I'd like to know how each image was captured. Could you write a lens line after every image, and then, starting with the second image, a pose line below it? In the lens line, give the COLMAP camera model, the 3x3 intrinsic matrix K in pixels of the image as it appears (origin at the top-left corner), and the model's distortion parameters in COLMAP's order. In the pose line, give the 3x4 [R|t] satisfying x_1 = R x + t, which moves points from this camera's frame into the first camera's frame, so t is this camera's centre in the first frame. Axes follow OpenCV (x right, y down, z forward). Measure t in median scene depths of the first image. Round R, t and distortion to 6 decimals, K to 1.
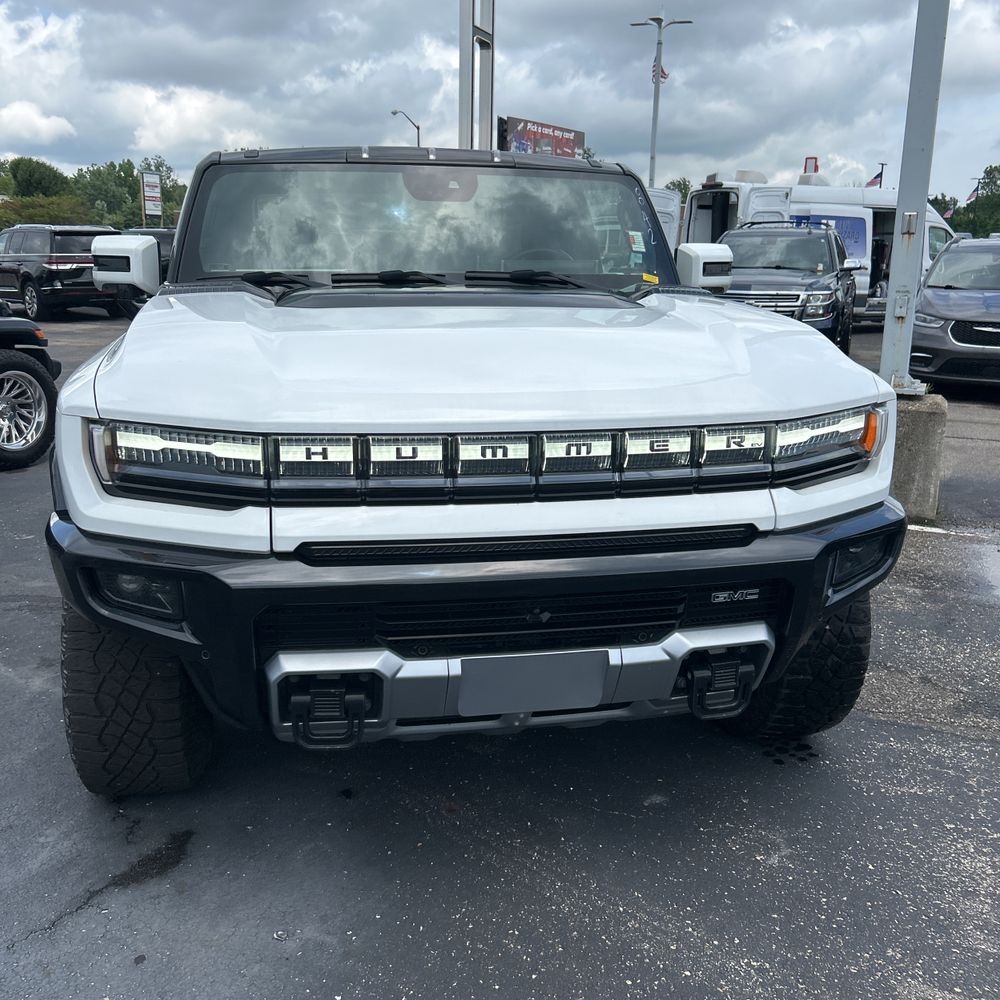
lens RADIAL K [[1011.0, 0, 490.4], [0, 1011.0, 506.8], [0, 0, 1]] dist [0.015315, 0.000000]
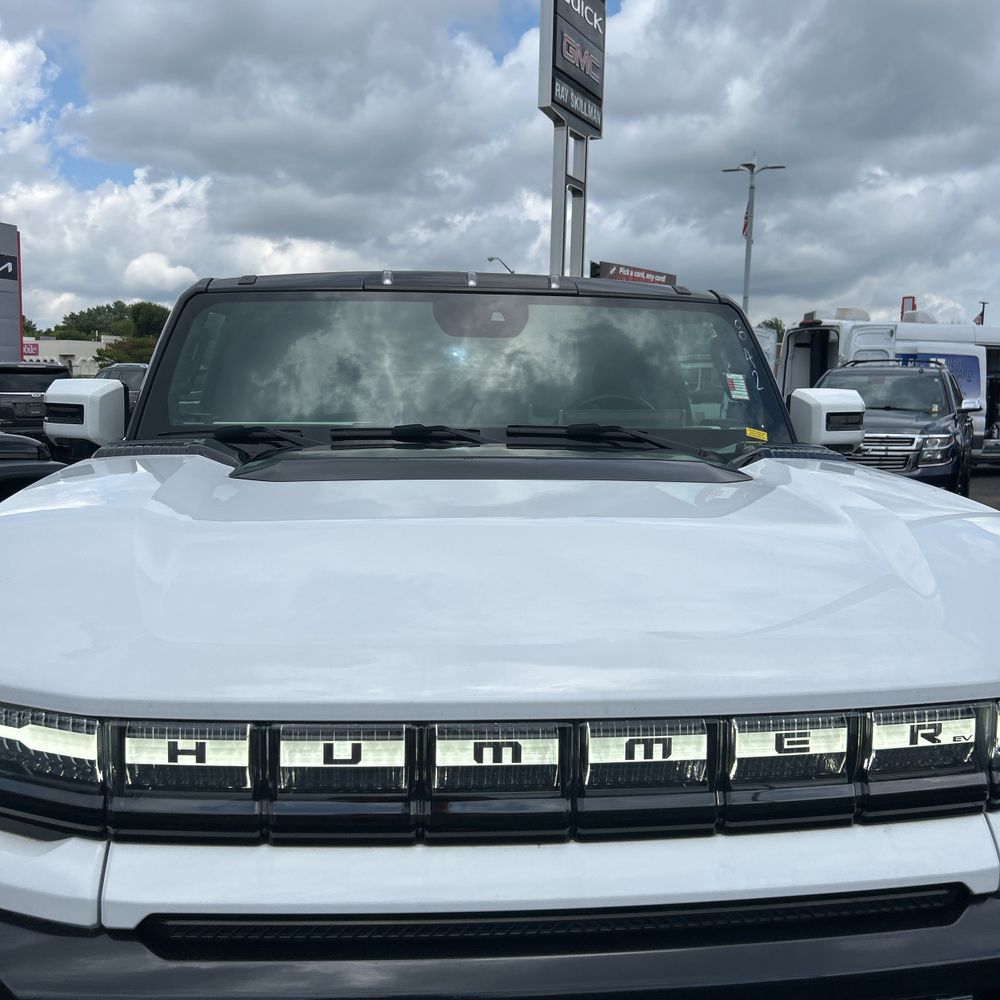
lens RADIAL K [[1011.0, 0, 489.2], [0, 1011.0, 501.6], [0, 0, 1]] dist [0.015315, 0.000000]
pose [[0.995737, 0.012294, -0.091414, 0.039754], [-0.024524, 0.990691, -0.133904, -0.095310], [0.088917, 0.135575, 0.986769, 0.332966]]
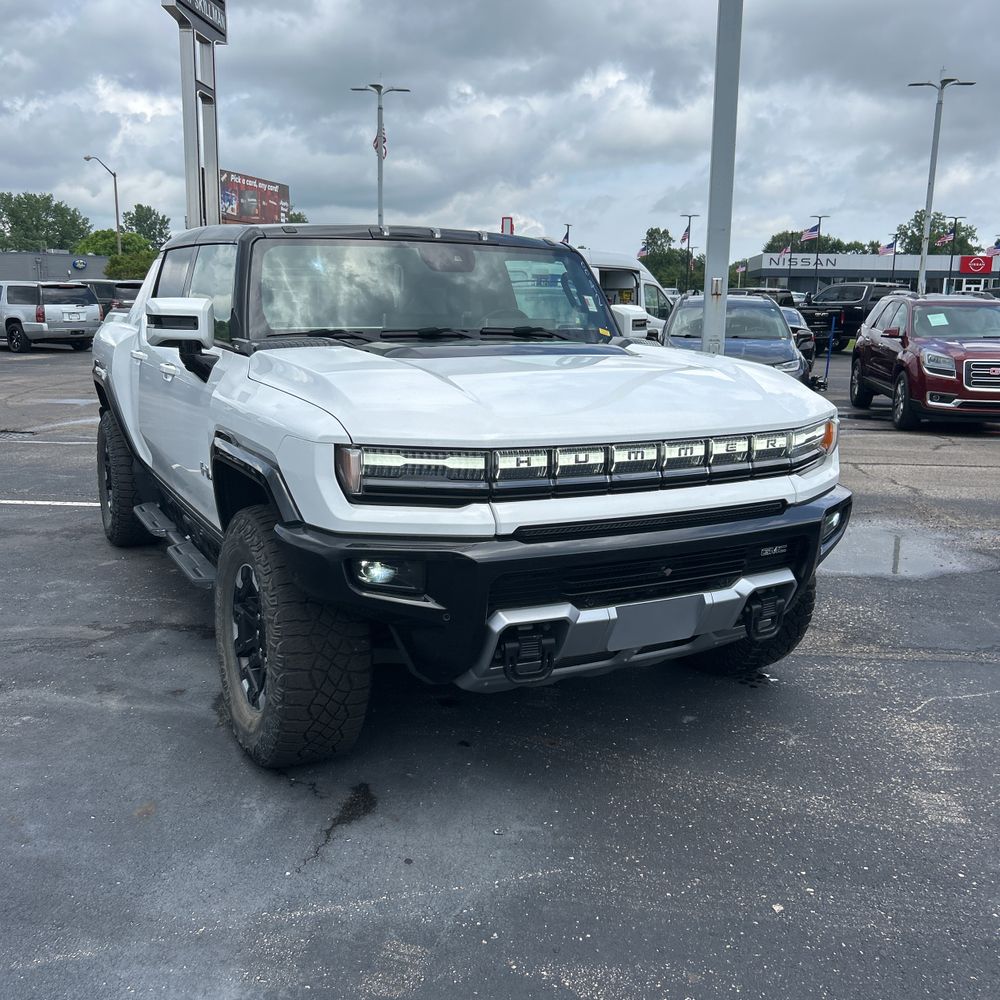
lens RADIAL K [[1011.0, 0, 509.4], [0, 1011.0, 502.1], [0, 0, 1]] dist [0.015315, 0.000000]
pose [[0.953874, -0.056340, 0.294874, -0.469085], [0.071574, 0.996587, -0.041121, 0.044718], [-0.291551, 0.060329, 0.954651, -0.235657]]
